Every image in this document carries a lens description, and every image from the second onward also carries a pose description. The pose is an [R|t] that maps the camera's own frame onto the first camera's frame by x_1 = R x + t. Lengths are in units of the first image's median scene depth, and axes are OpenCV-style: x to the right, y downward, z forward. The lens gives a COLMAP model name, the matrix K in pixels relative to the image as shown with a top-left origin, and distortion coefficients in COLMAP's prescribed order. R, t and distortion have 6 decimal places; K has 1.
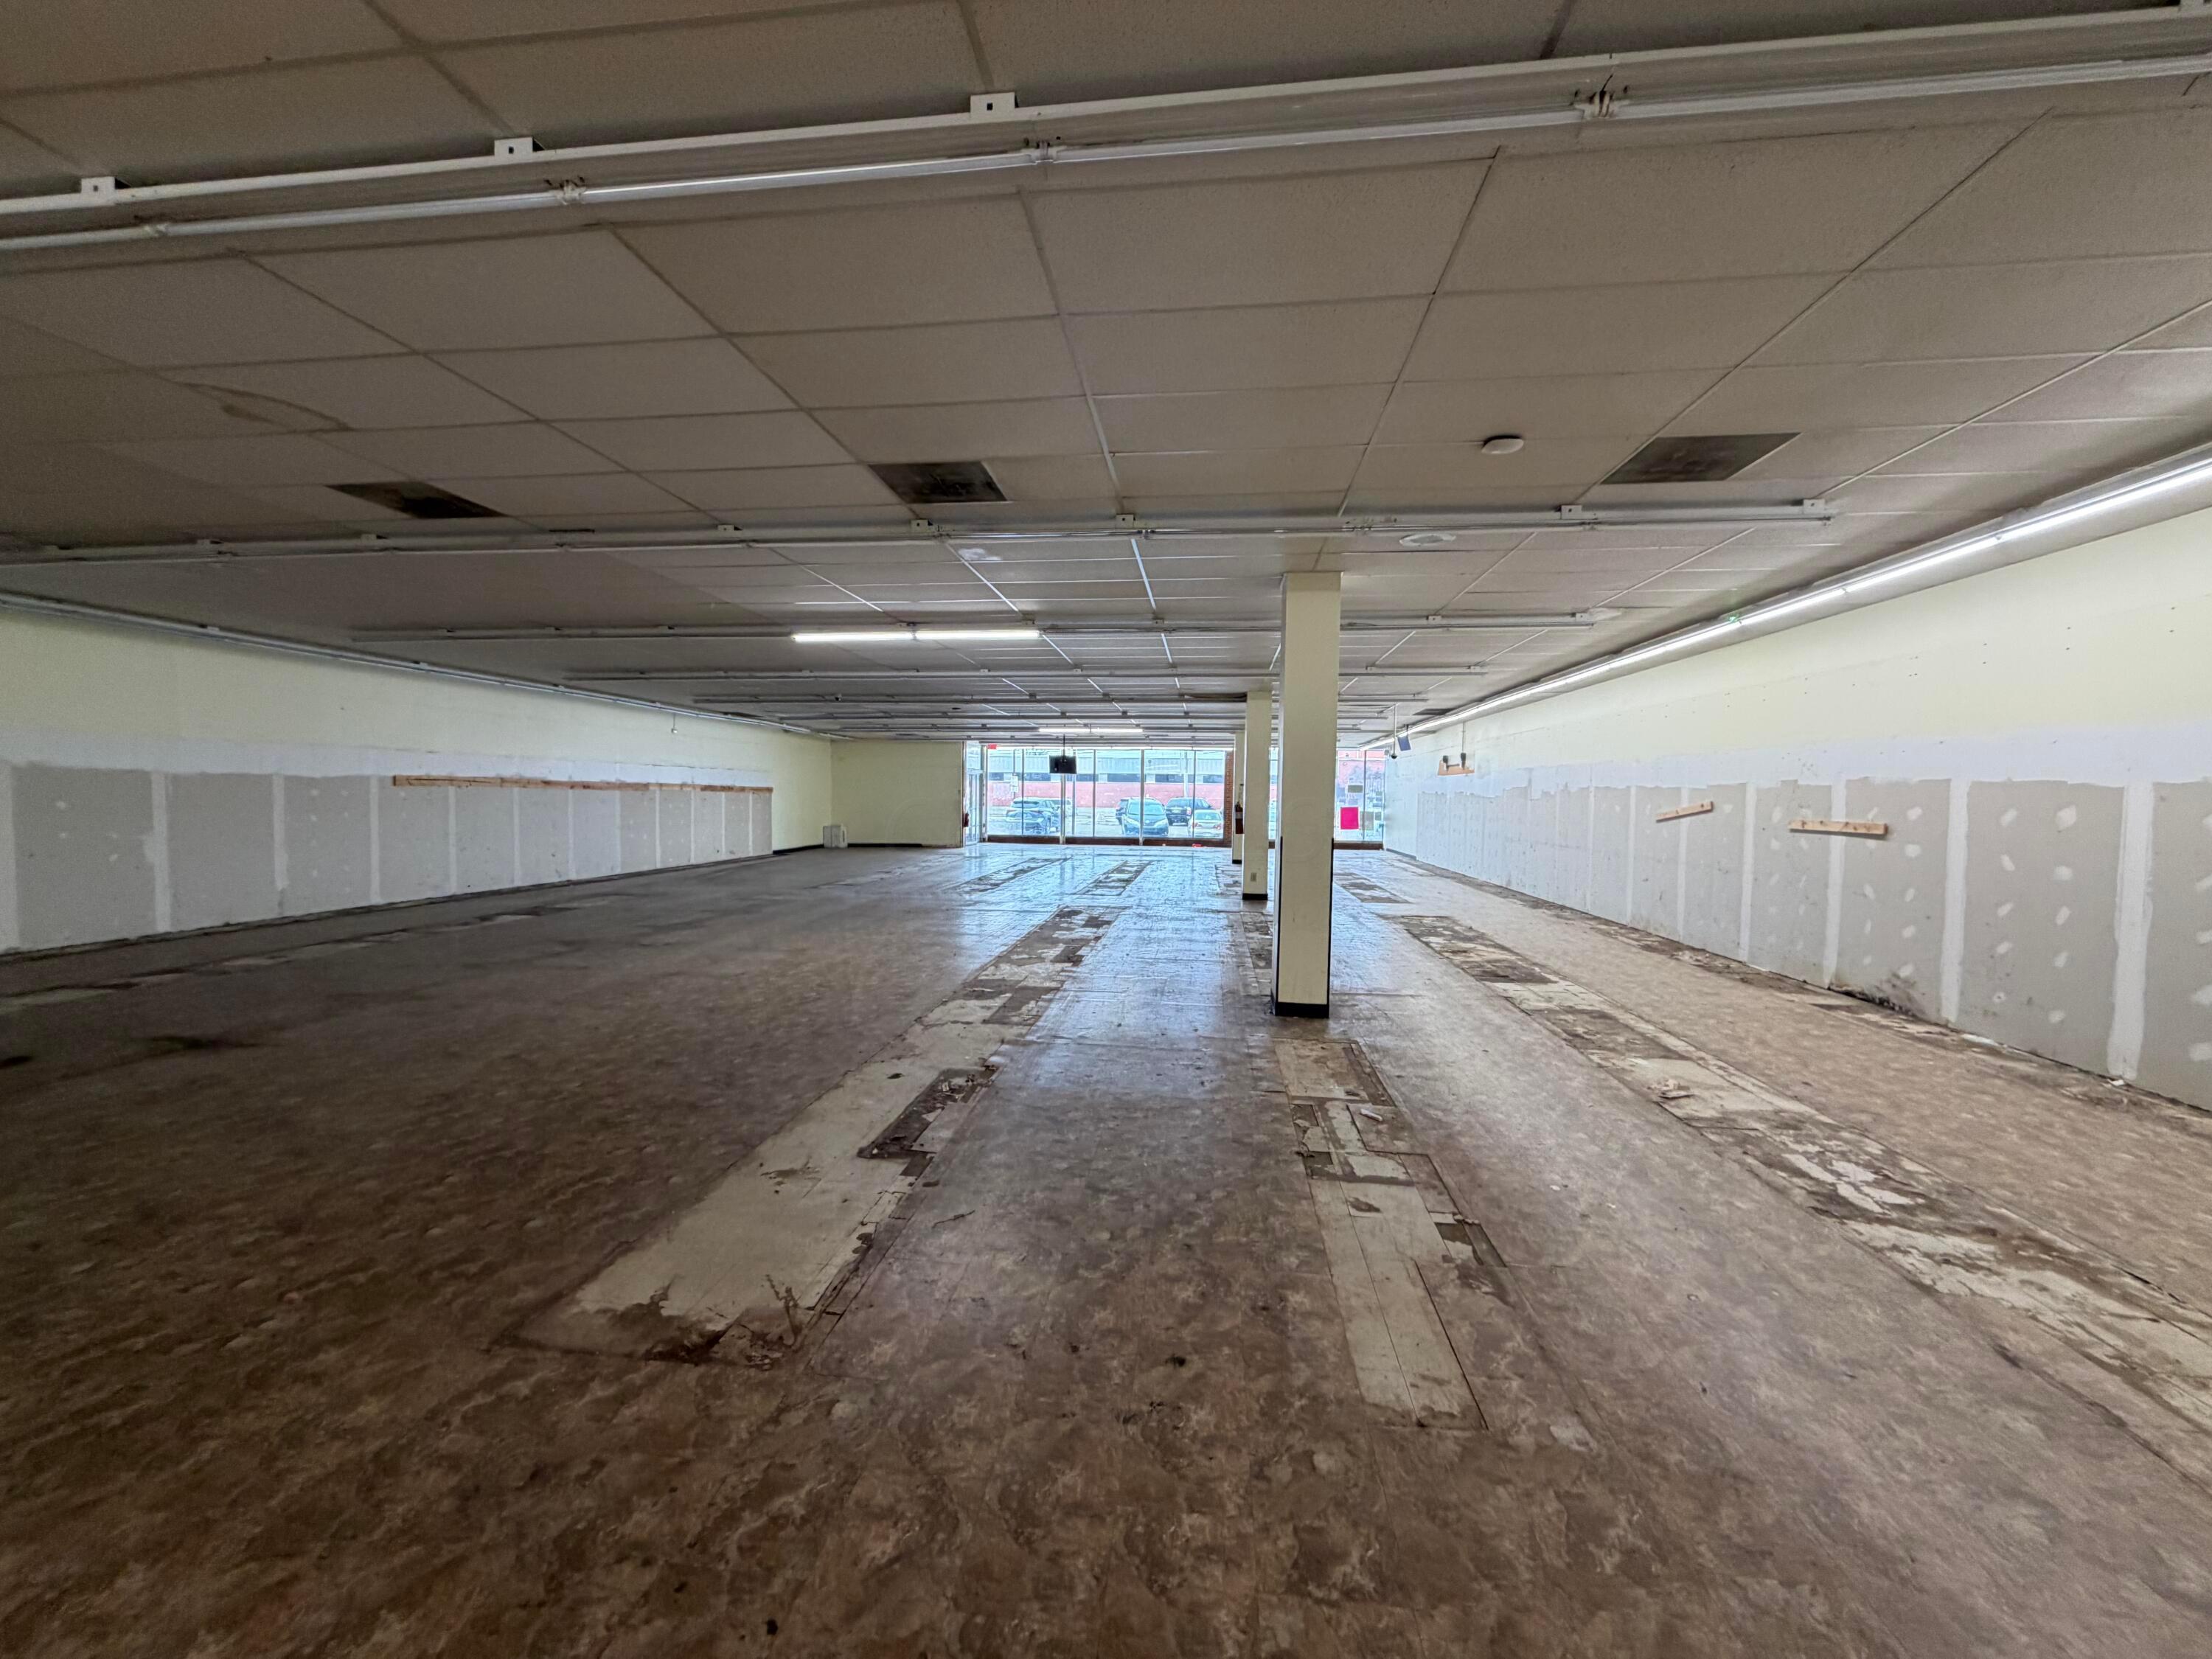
lens RADIAL K [[878.7, 0, 1097.5], [0, 878.7, 830.9], [0, 0, 1]] dist [0.000265, -0.000139]
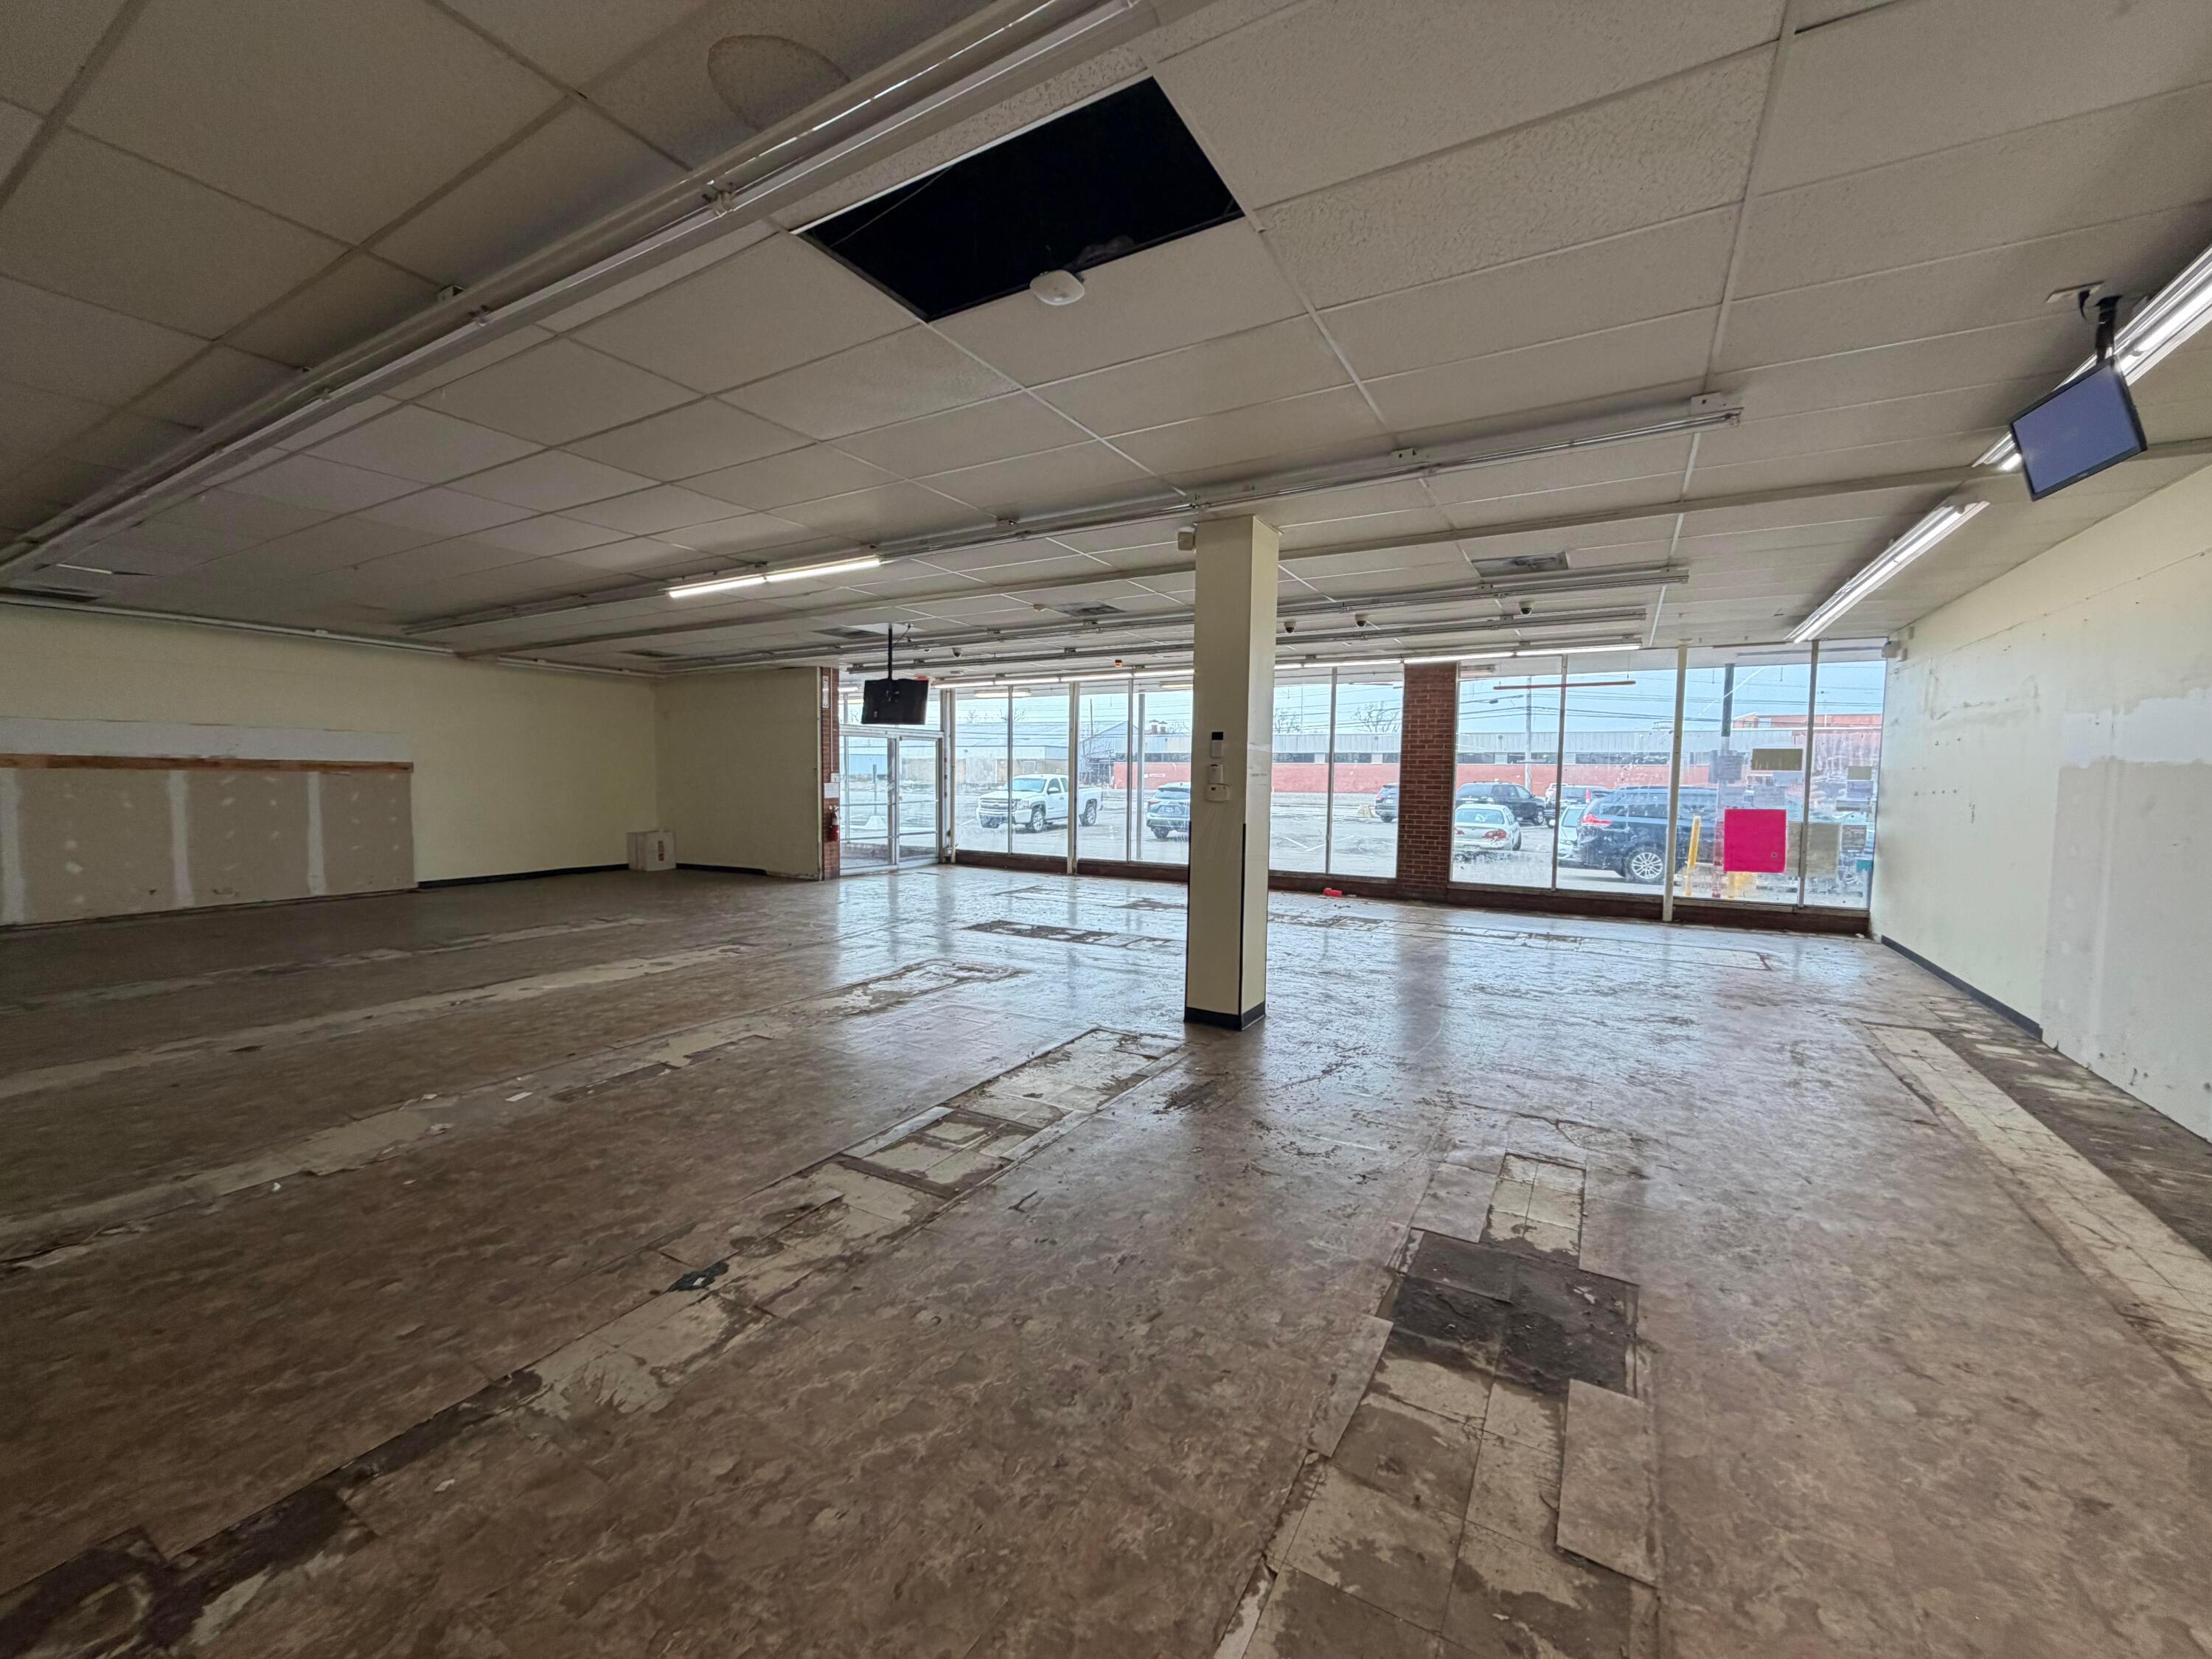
lens RADIAL K [[878.7, 0, 1097.0], [0, 878.7, 824.7], [0, 0, 1]] dist [0.000265, -0.000139]
pose [[0.919500, 0.020655, -0.392548, 0.529212], [-0.016374, 0.999764, 0.014252, -0.064178], [0.392750, -0.006677, 0.919621, 1.653979]]
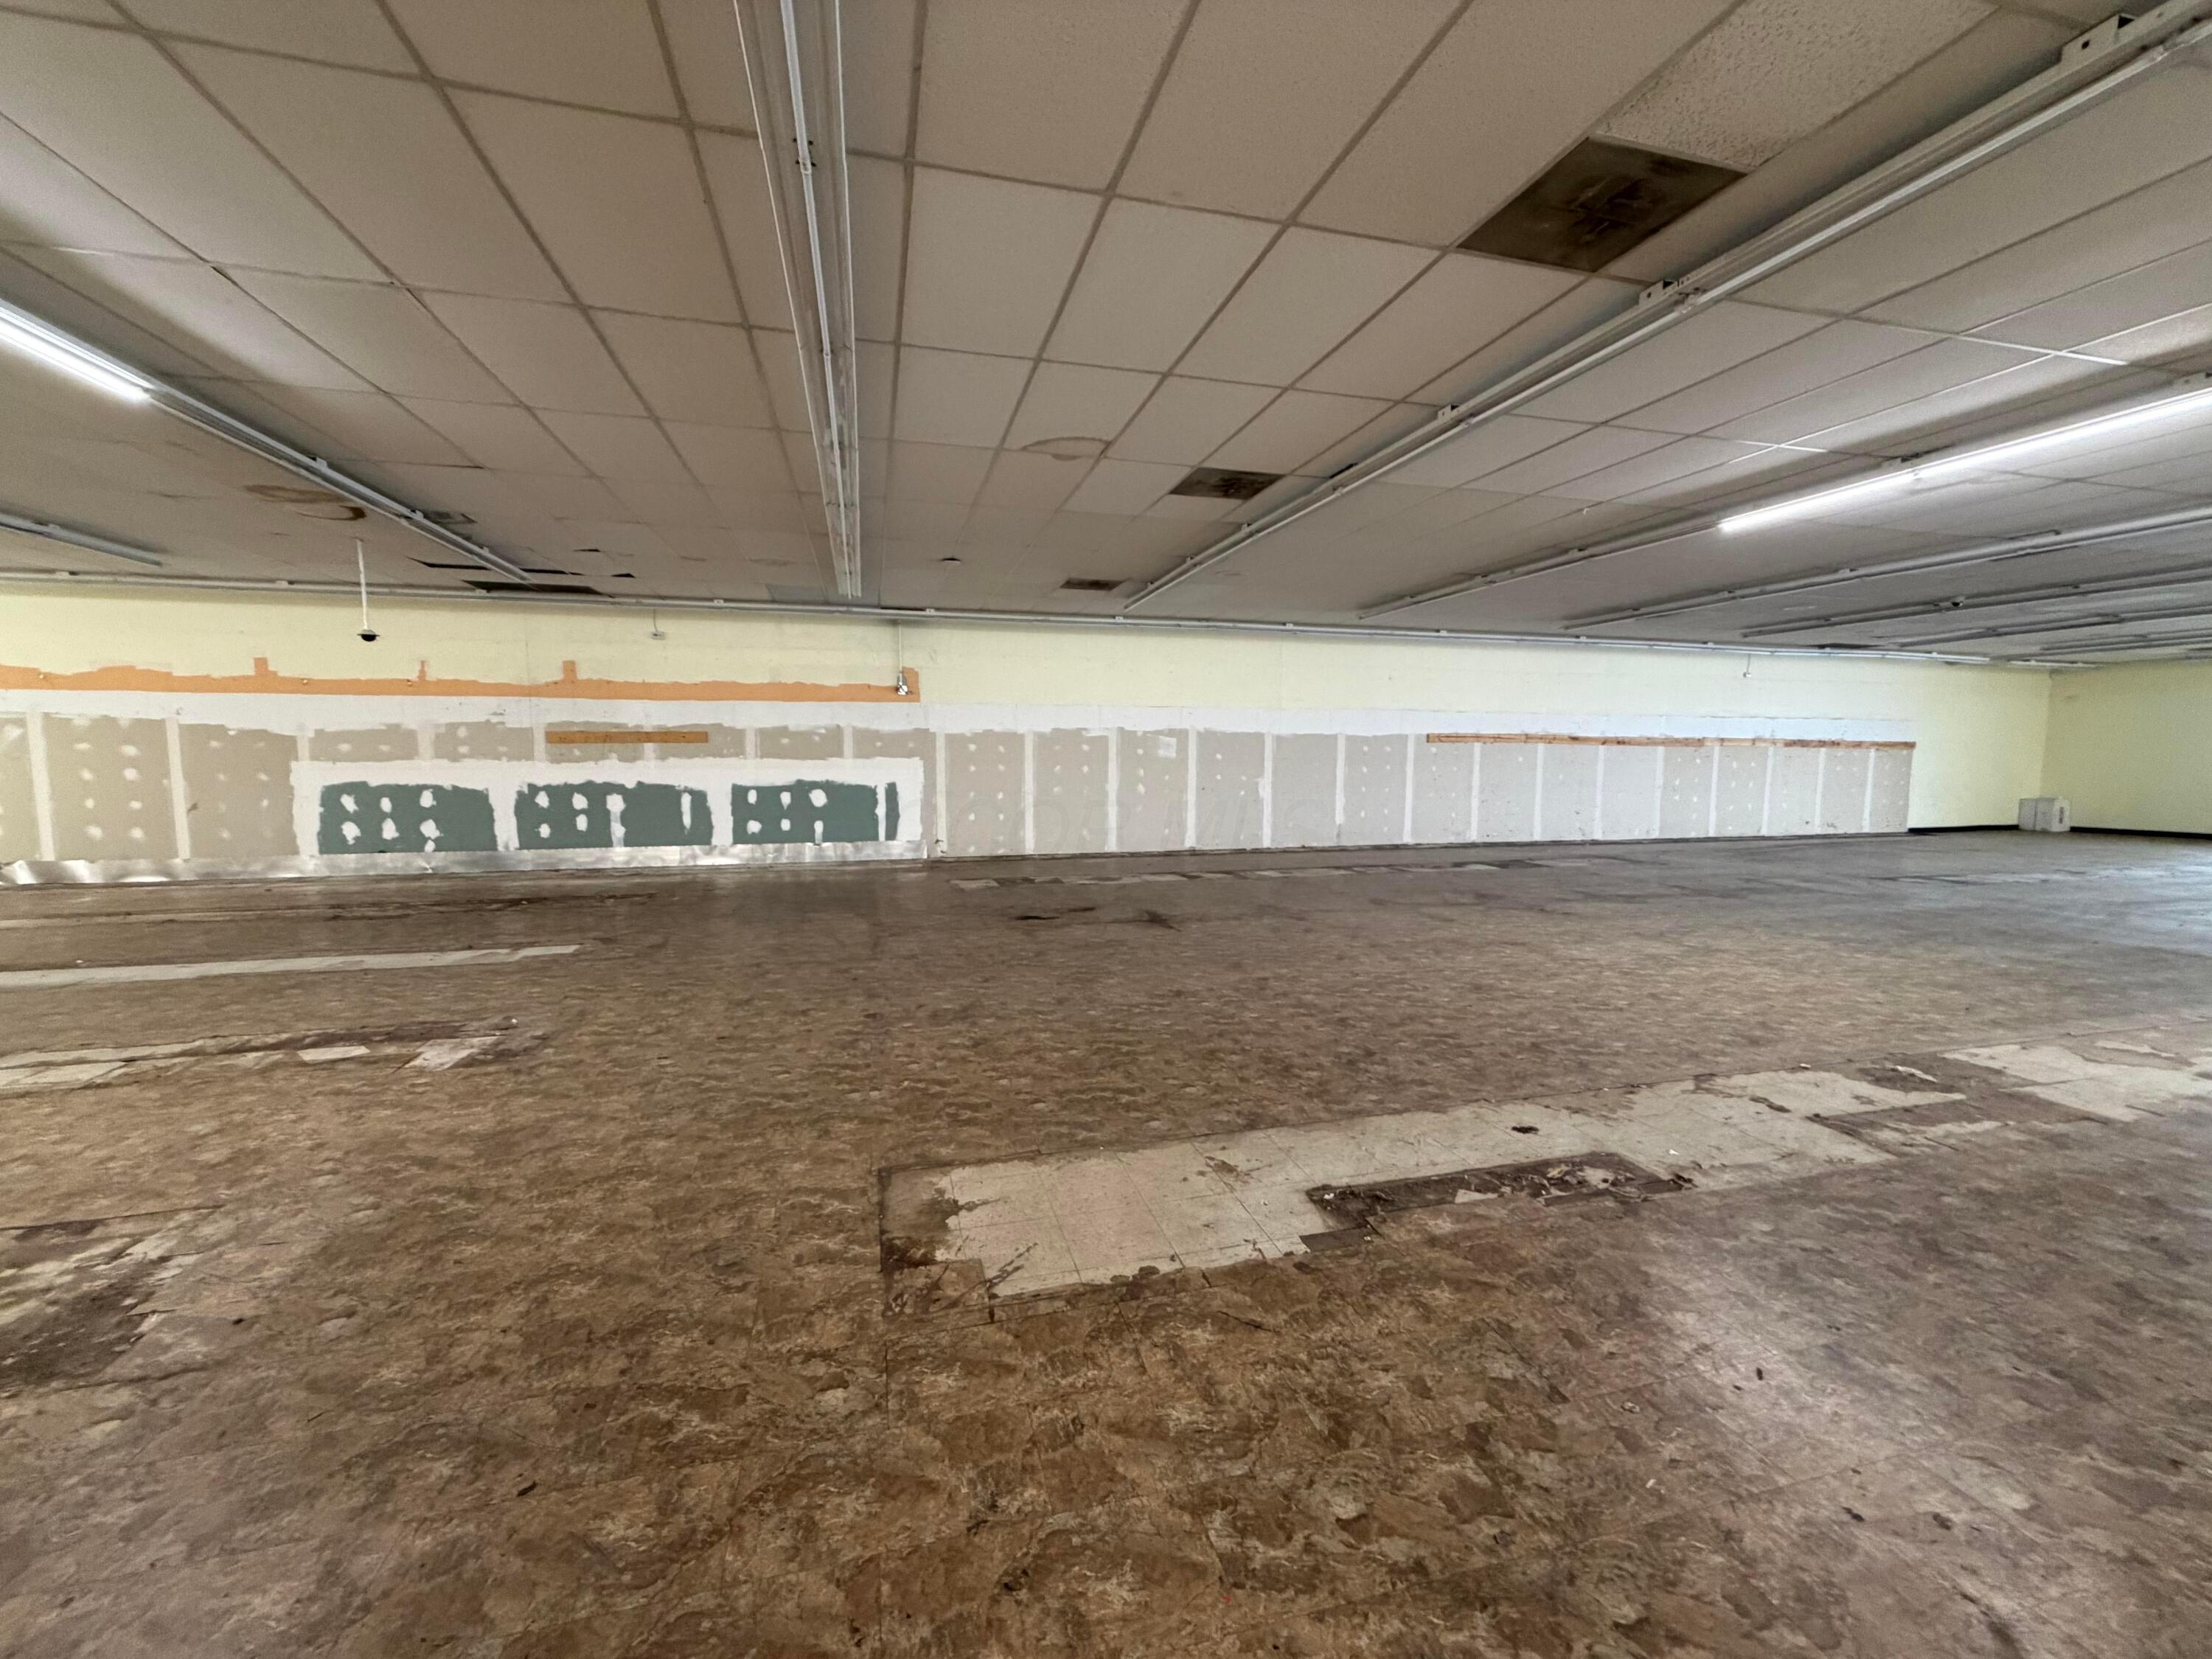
lens RADIAL K [[878.7, 0, 1101.2], [0, 878.7, 829.6], [0, 0, 1]] dist [0.000265, -0.000139]
pose [[0.374627, 0.075409, -0.924104, 0.146770], [-0.038581, 0.997092, 0.065725, 0.004168], [0.926373, 0.011030, 0.376447, 0.226499]]
